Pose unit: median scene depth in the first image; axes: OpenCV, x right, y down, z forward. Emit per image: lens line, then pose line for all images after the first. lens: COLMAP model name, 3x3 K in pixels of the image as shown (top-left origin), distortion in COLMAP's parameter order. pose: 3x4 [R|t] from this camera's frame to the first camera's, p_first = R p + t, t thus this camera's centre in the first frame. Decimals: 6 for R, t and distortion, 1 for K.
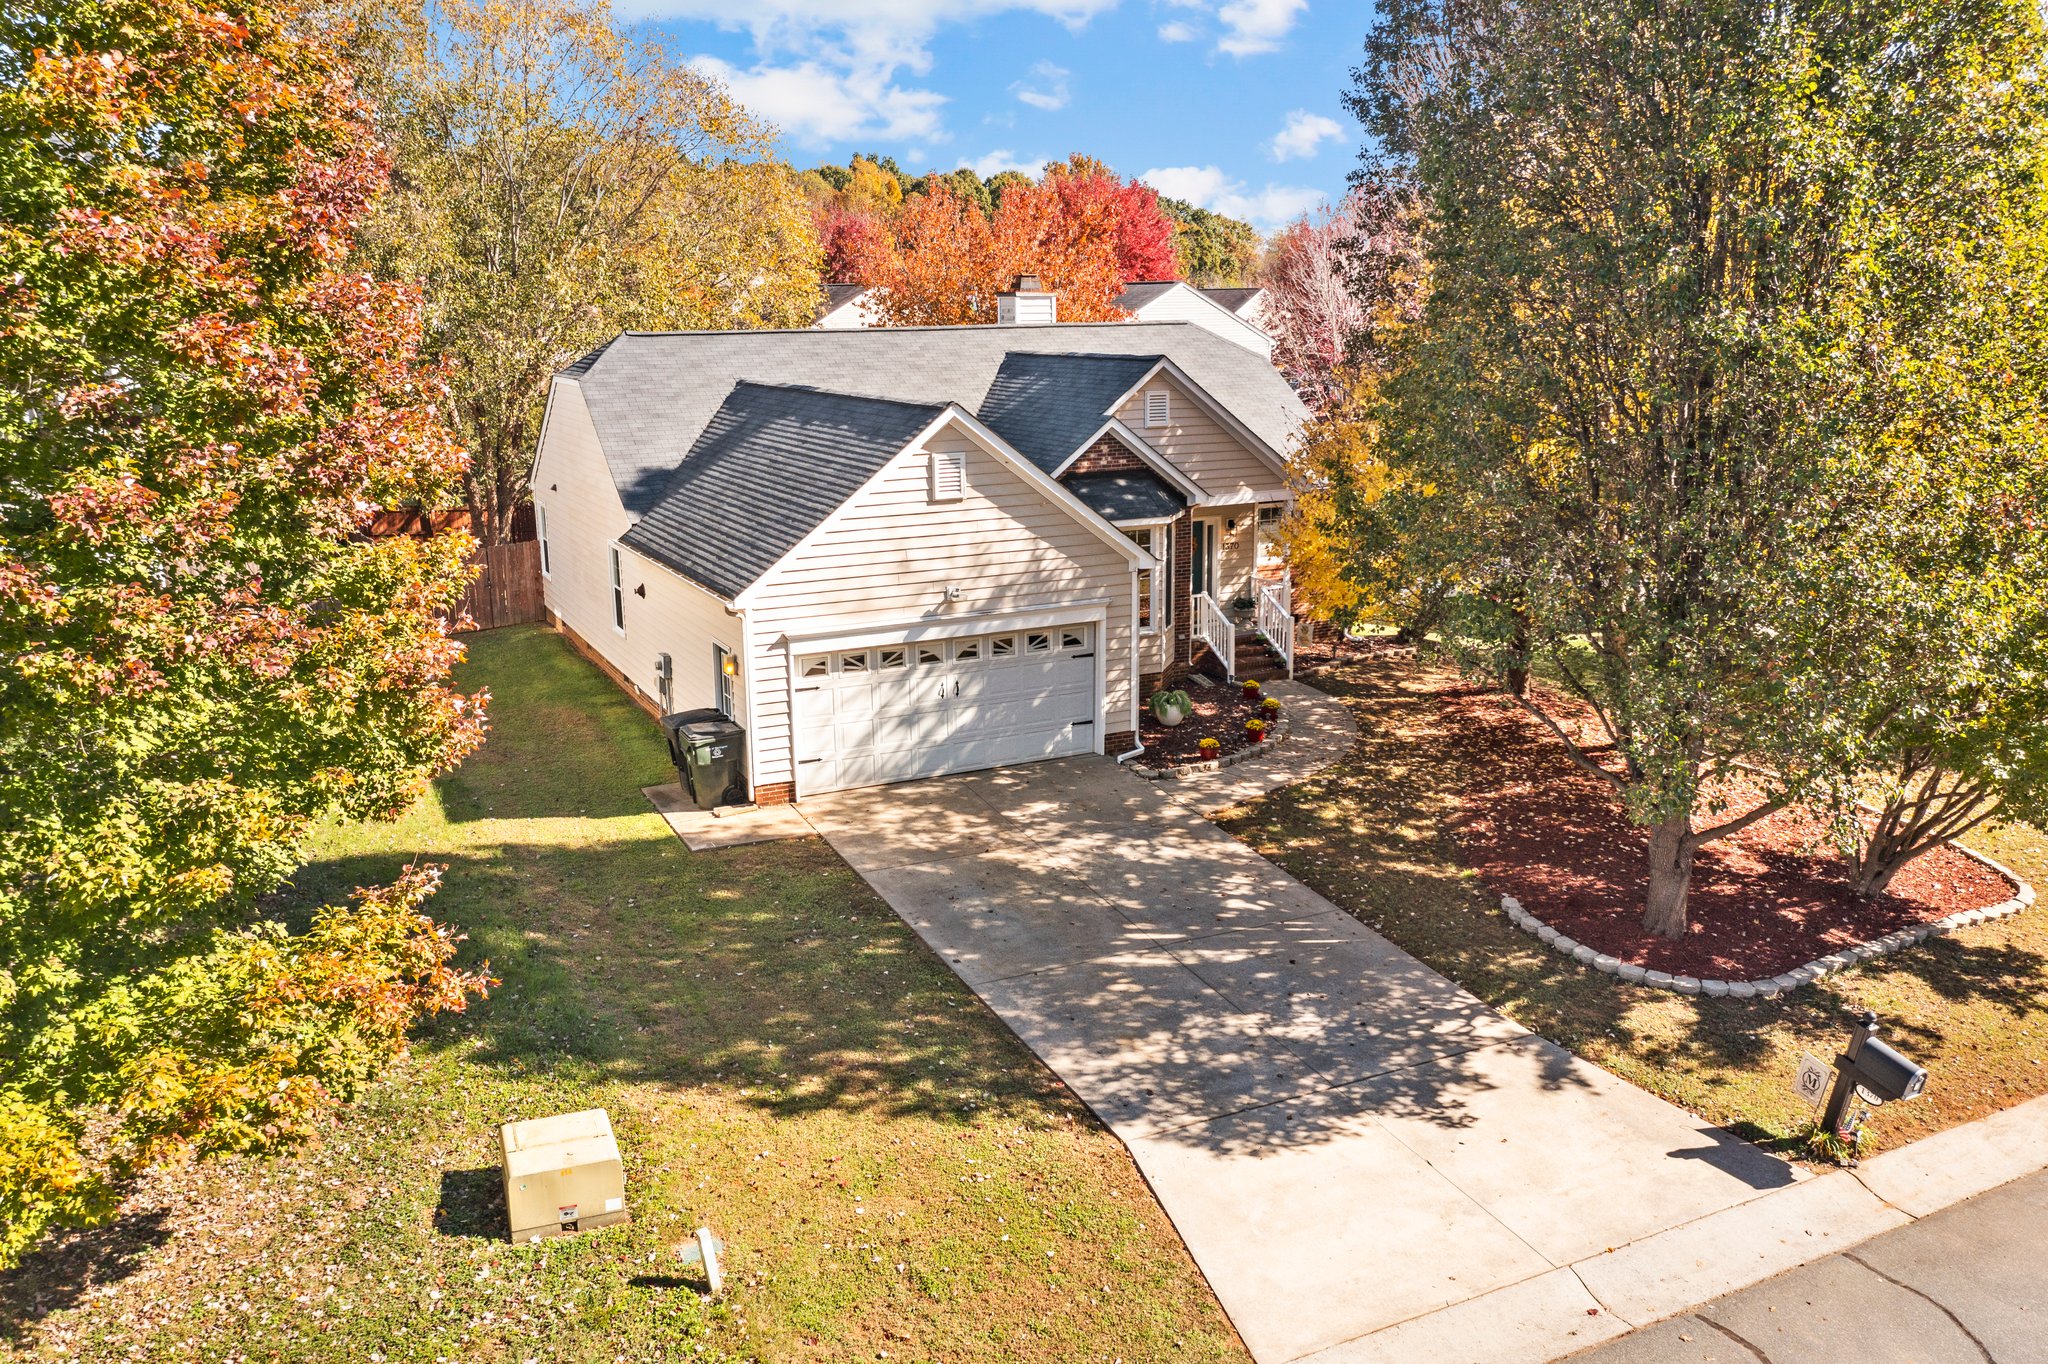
lens RADIAL K [[1602.2, 0, 1024.3], [0, 1602.2, 691.8], [0, 0, 1]] dist [-0.034034, 0.005739]
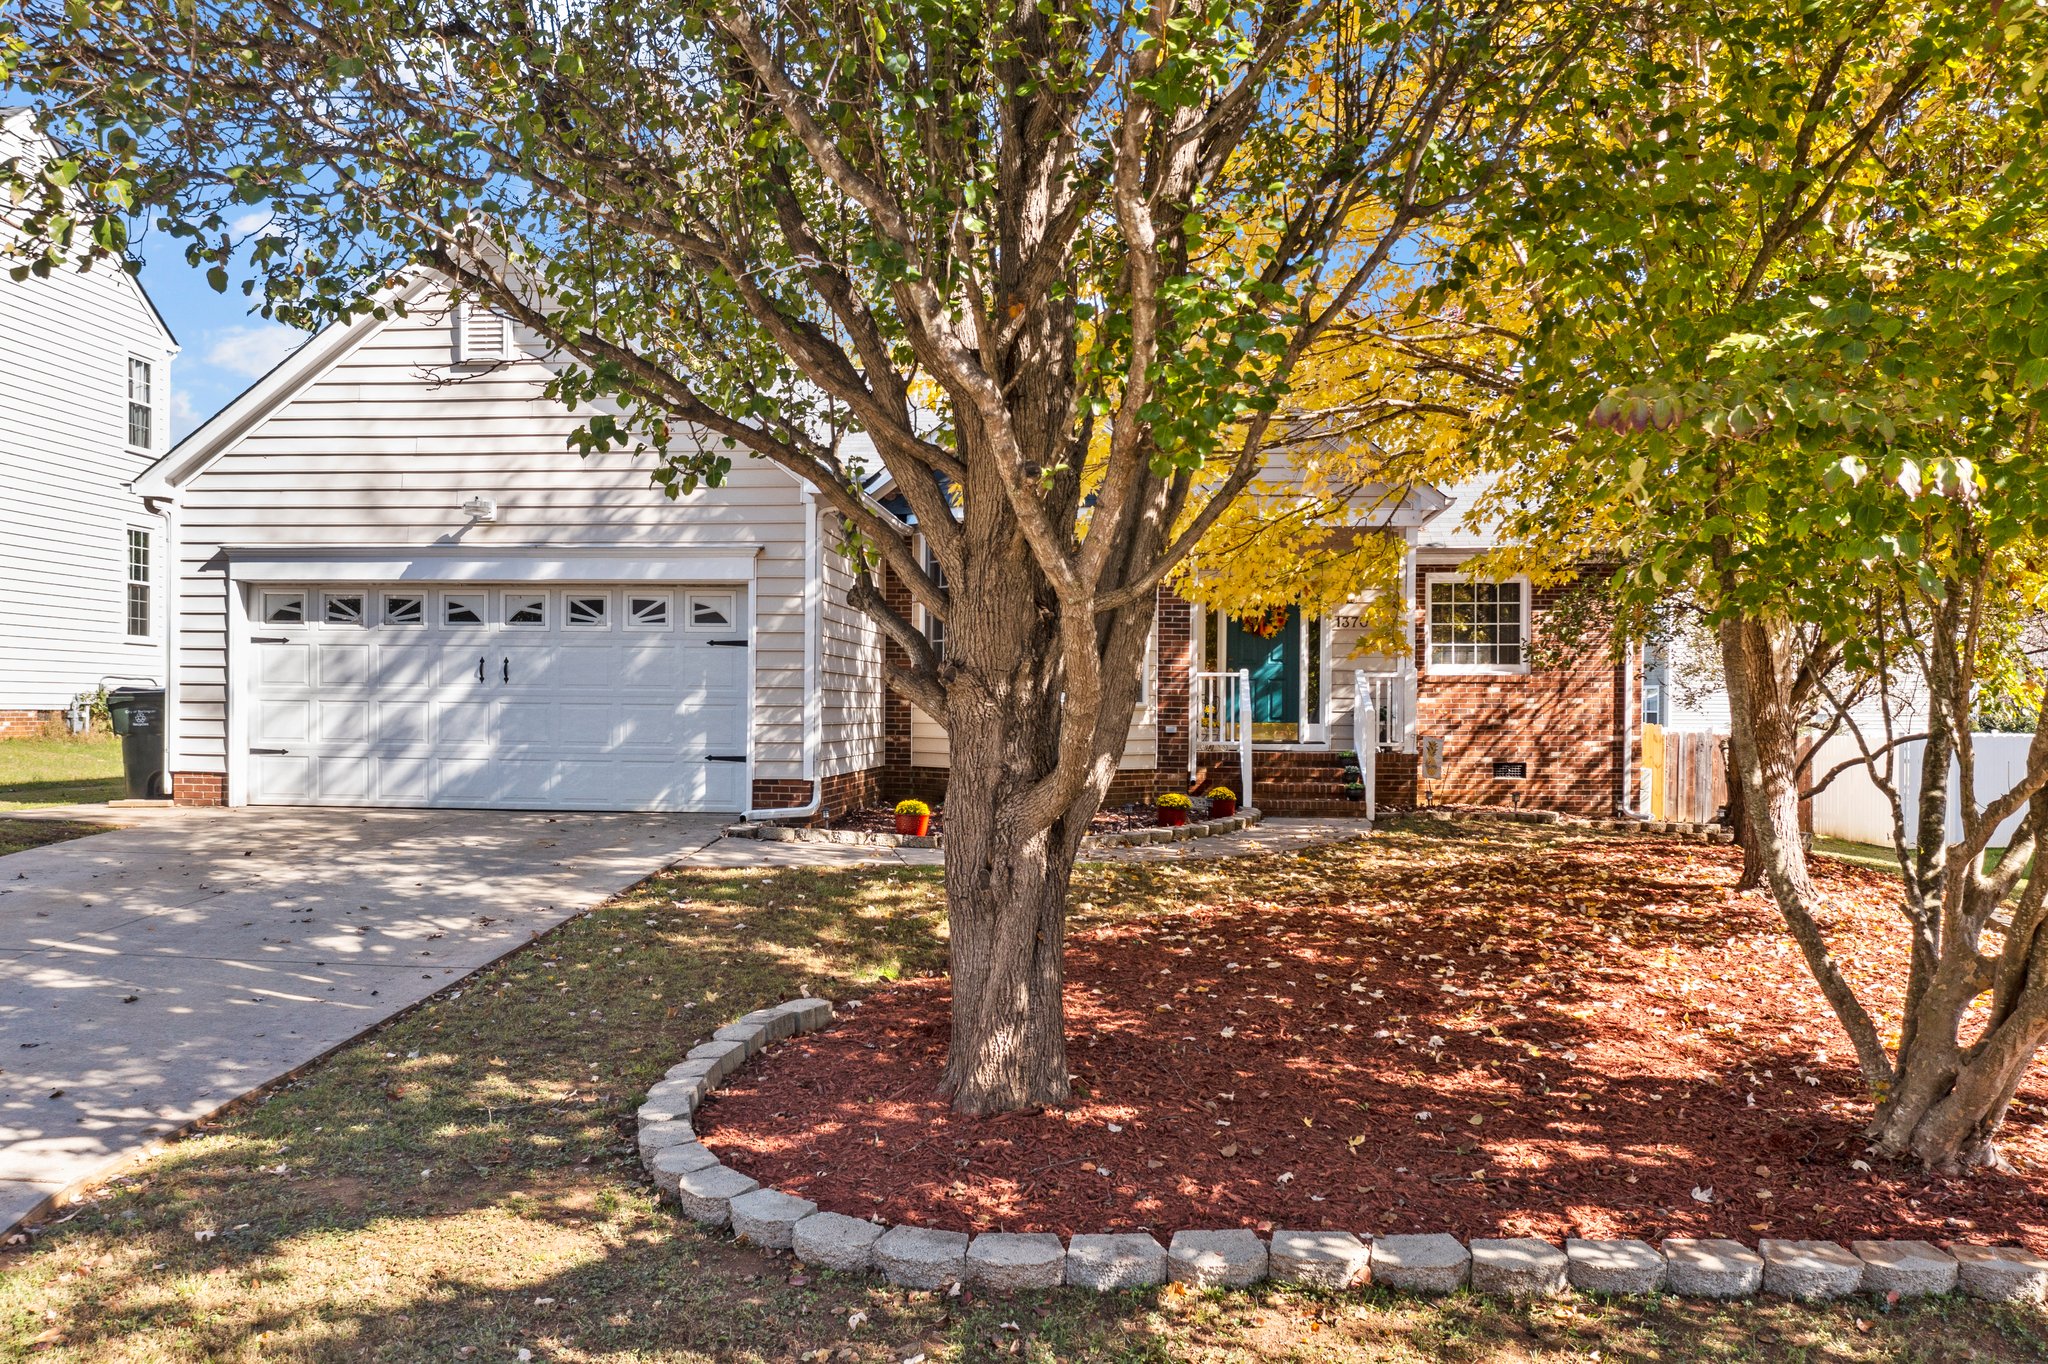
lens RADIAL K [[1602.2, 0, 958.6], [0, 1602.2, 750.4], [0, 0, 1]] dist [-0.034034, 0.005739]
pose [[0.850599, 0.032641, -0.524801, 0.501386], [-0.142686, 0.974950, -0.170627, 0.125682], [0.506085, 0.220017, 0.833948, 0.651455]]
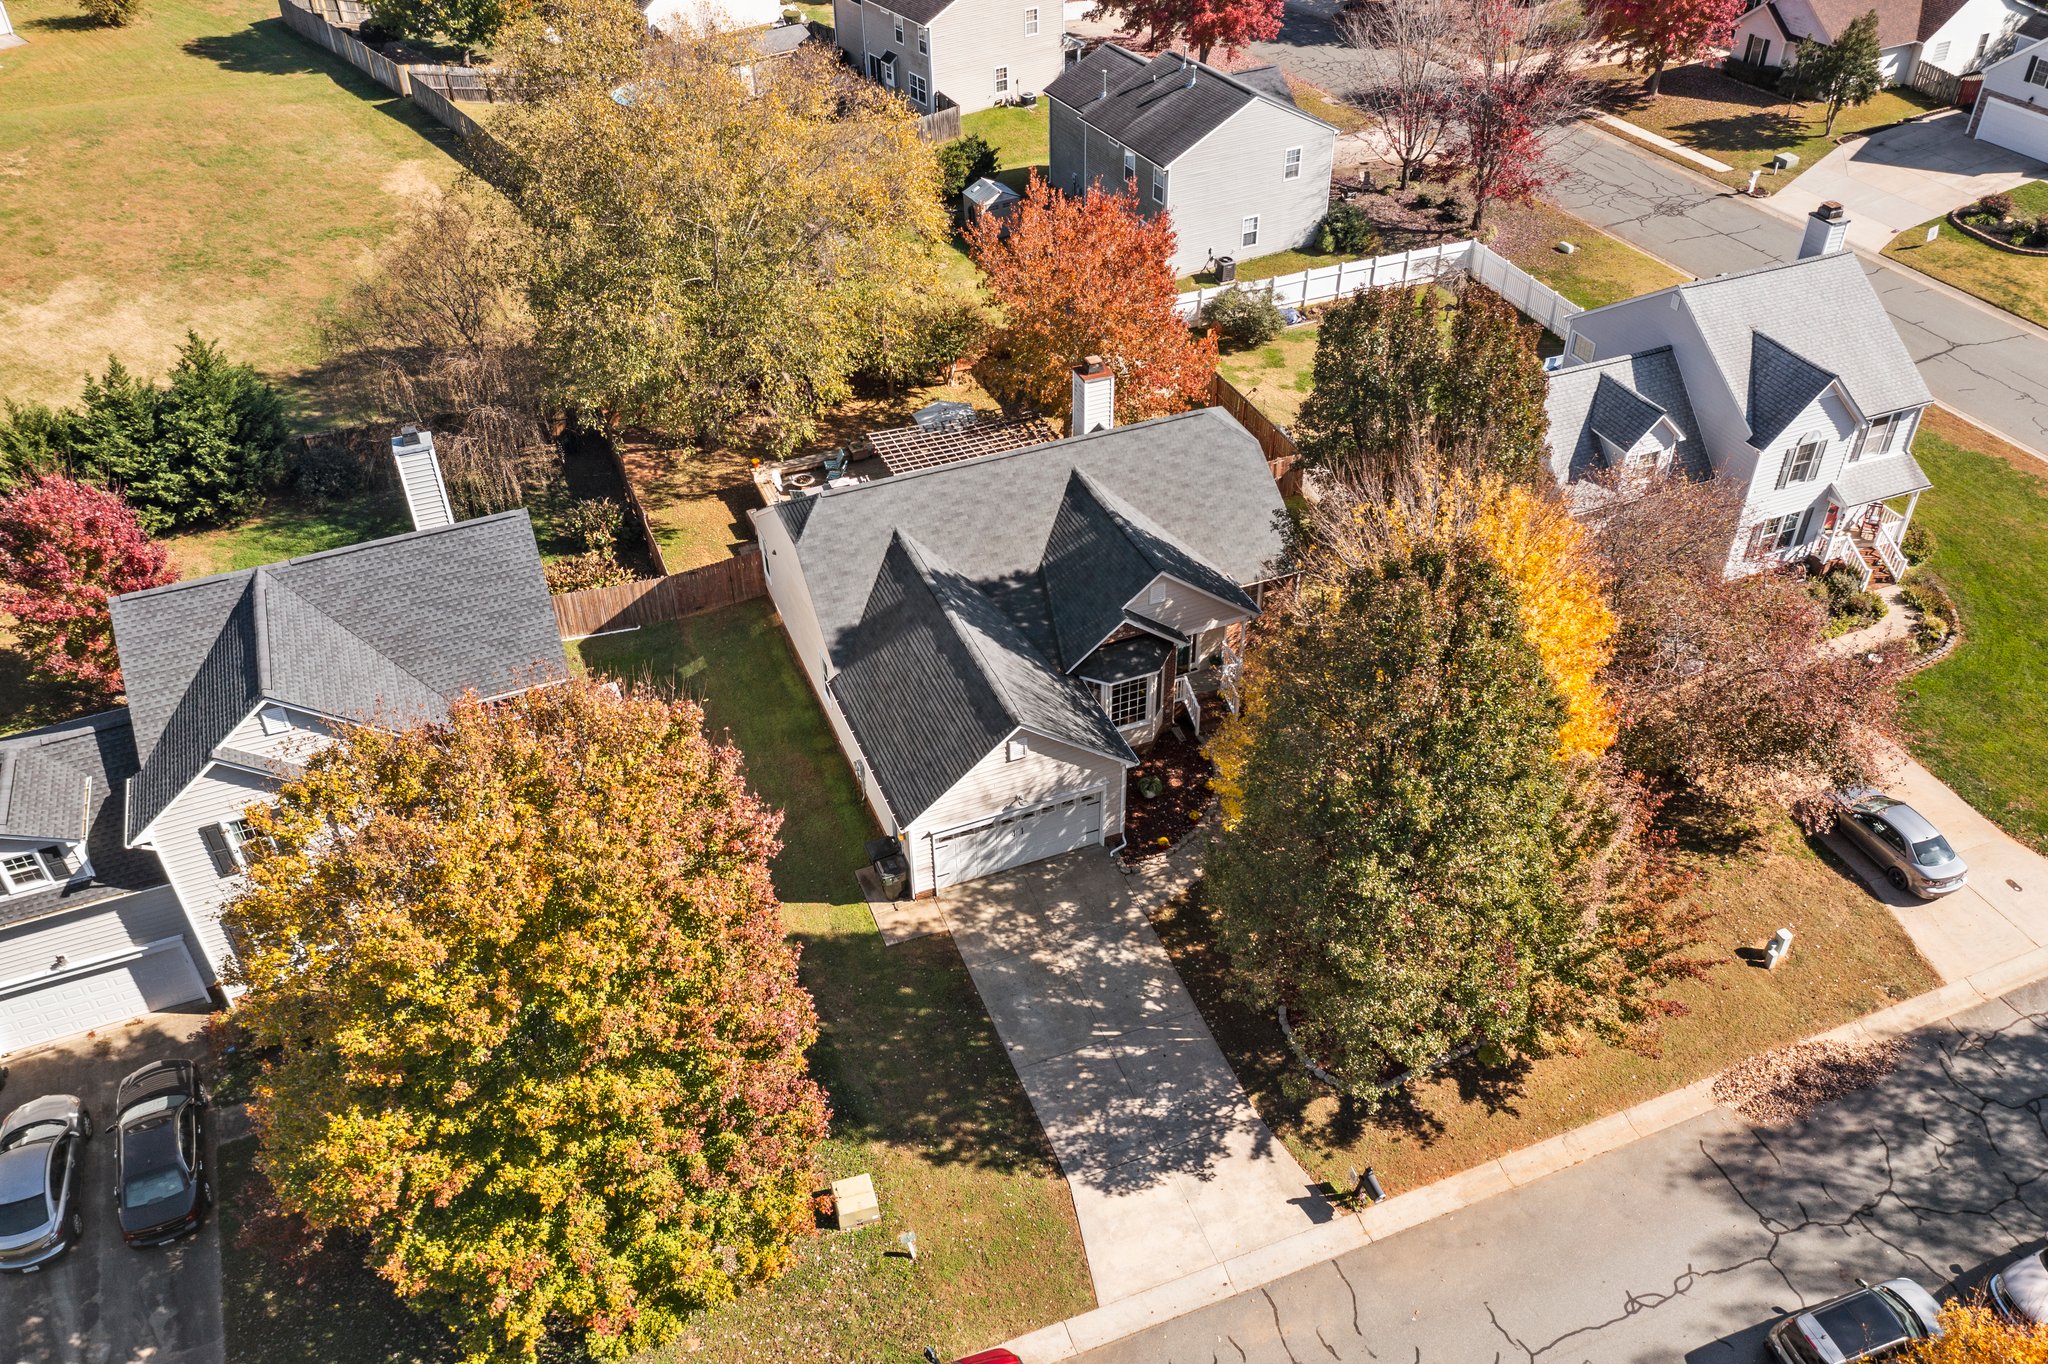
lens RADIAL K [[1602.2, 0, 1029.2], [0, 1602.2, 685.7], [0, 0, 1]] dist [-0.034034, 0.005739]
pose [[0.996850, 0.046588, -0.064178, 0.086600], [-0.015323, 0.907160, 0.420507, -1.057542], [0.077810, -0.418199, 0.905016, -0.681429]]
